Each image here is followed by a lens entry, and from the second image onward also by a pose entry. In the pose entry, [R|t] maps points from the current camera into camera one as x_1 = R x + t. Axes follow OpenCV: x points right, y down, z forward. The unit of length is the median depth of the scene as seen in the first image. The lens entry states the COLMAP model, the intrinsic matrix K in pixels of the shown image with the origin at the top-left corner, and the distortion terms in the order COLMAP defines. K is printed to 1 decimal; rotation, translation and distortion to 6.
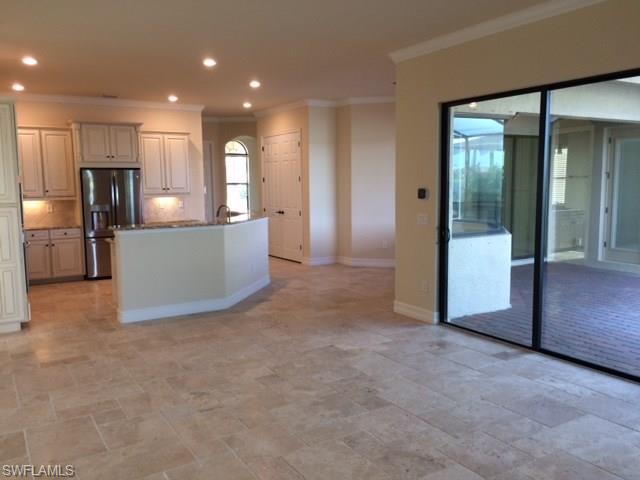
lens RADIAL K [[543.1, 0, 319.3], [0, 543.1, 240.0], [0, 0, 1]] dist [0.065547, -0.084075]
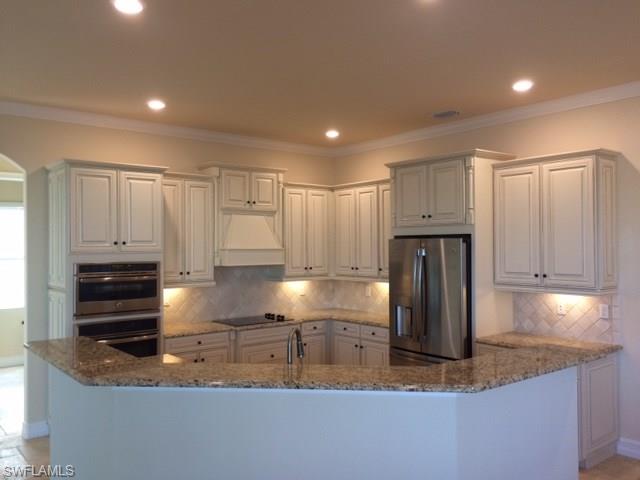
lens RADIAL K [[543.1, 0, 318.1], [0, 543.1, 242.8], [0, 0, 1]] dist [0.065547, -0.084075]
pose [[0.126707, 0.002451, -0.991937, 0.177783], [-0.106460, 0.994255, -0.011142, -0.100694], [0.986211, 0.107014, 0.126240, 0.782362]]
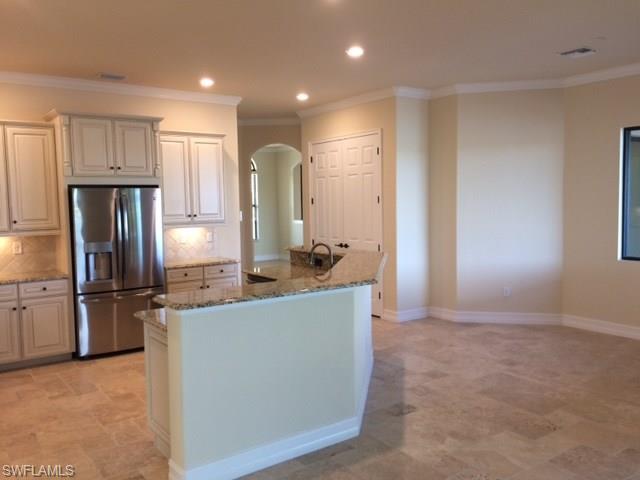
lens RADIAL K [[543.1, 0, 319.0], [0, 543.1, 239.7], [0, 0, 1]] dist [0.065547, -0.084075]
pose [[0.997481, -0.011445, 0.070009, -0.179035], [0.014020, 0.999239, -0.036406, -0.038014], [-0.069539, 0.037295, 0.996882, 0.324169]]
